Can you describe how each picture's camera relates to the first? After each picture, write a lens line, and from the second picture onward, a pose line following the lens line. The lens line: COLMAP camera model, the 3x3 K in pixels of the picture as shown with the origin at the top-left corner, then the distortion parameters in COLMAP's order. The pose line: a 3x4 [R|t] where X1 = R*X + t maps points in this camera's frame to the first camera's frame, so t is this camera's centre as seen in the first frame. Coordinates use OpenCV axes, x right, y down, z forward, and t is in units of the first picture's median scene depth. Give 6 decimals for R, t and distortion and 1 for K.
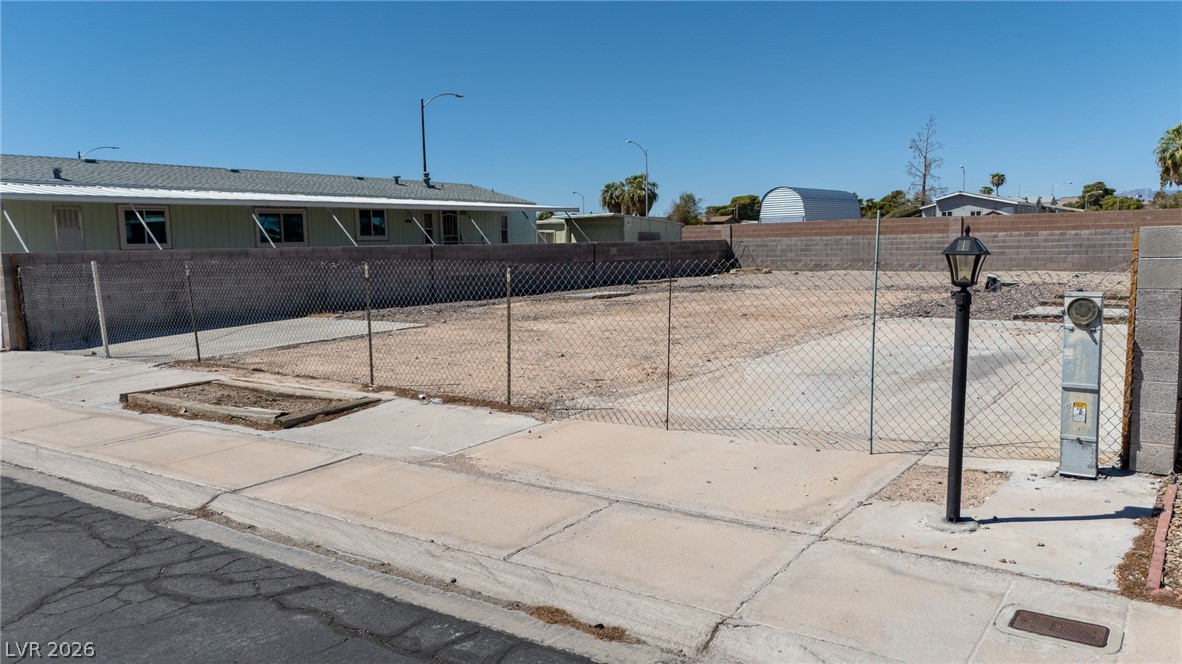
lens RADIAL K [[872.0, 0, 592.0], [0, 872.0, 336.5], [0, 0, 1]] dist [0.077619, -0.079894]
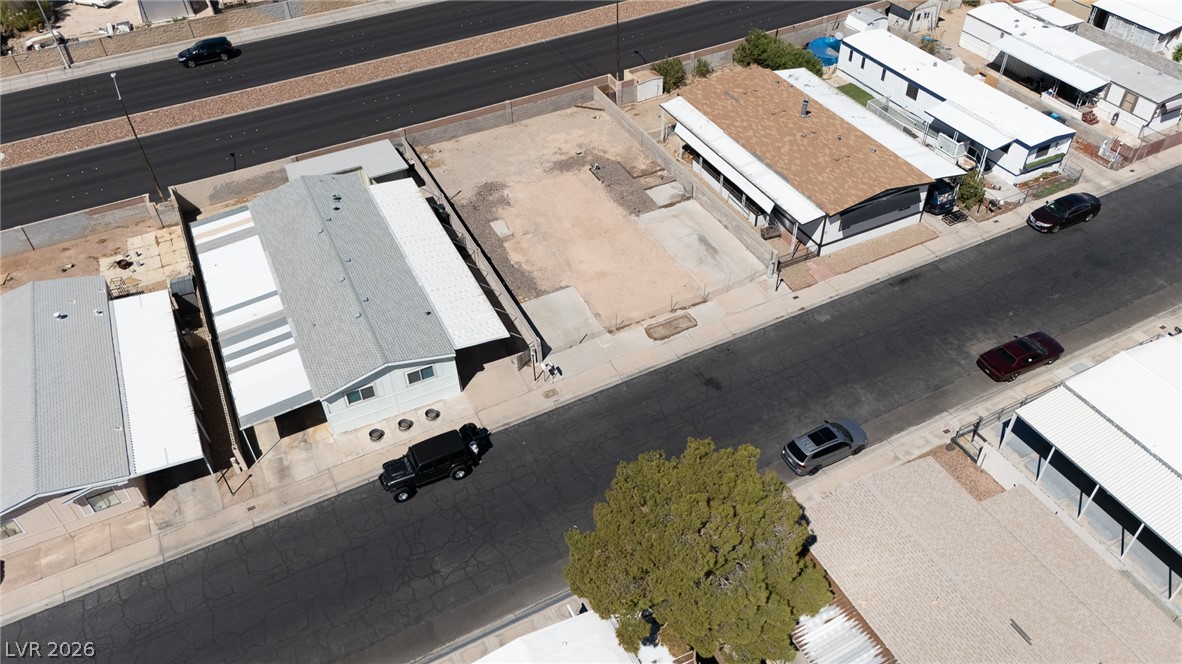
lens RADIAL K [[872.0, 0, 594.0], [0, 872.0, 337.8], [0, 0, 1]] dist [0.077619, -0.079894]
pose [[0.460519, -0.592145, 0.661276, -3.715773], [0.112756, 0.777963, 0.618110, -2.872324], [-0.880459, -0.210088, 0.425035, -0.786907]]
